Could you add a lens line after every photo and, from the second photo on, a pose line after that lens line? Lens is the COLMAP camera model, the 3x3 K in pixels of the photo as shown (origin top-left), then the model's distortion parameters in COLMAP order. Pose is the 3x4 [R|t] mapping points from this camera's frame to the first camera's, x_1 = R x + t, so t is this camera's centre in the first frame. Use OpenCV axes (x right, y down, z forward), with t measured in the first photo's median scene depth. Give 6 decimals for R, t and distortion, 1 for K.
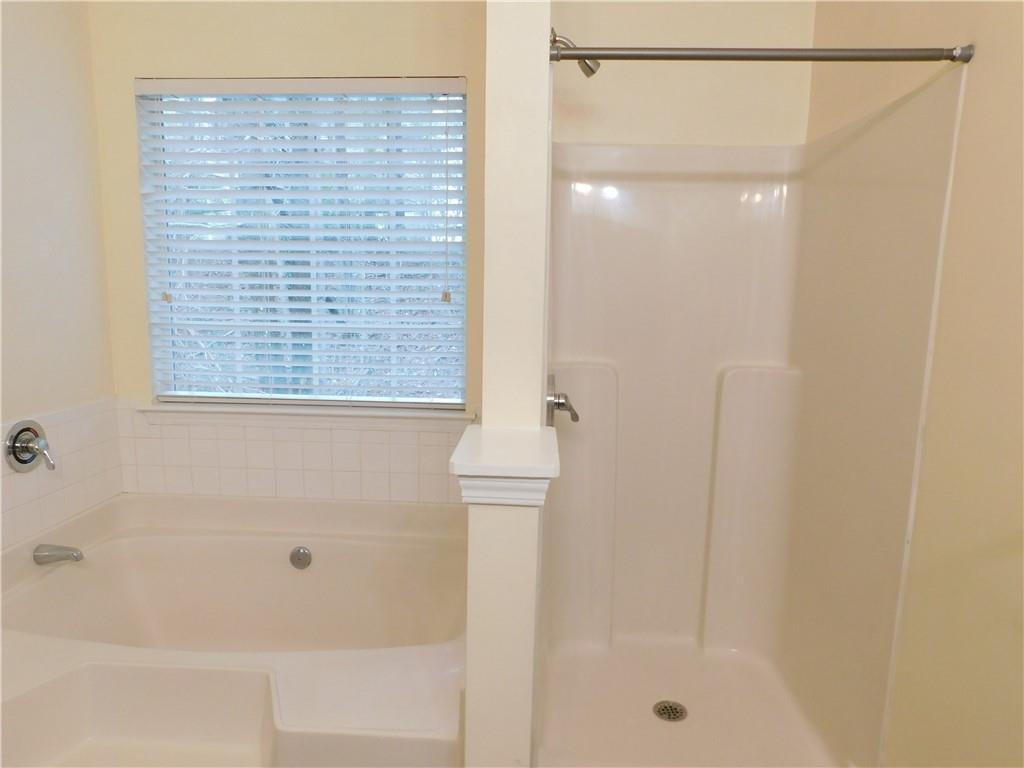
lens RADIAL K [[689.4, 0, 509.2], [0, 689.4, 388.4], [0, 0, 1]] dist [-0.022998, 0.022427]
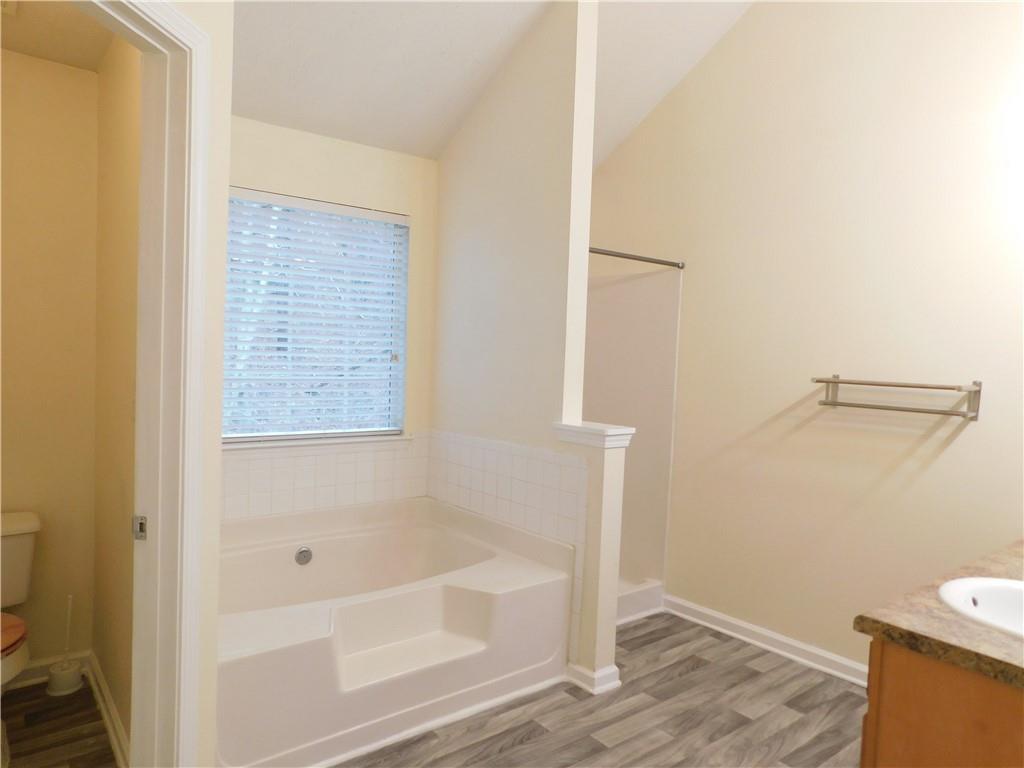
lens RADIAL K [[689.4, 0, 509.6], [0, 689.4, 380.4], [0, 0, 1]] dist [-0.022998, 0.022427]
pose [[0.734183, -0.025480, 0.678474, -1.005220], [0.081911, 0.995321, -0.051258, 0.016329], [-0.673993, 0.093208, 0.732834, -0.272233]]
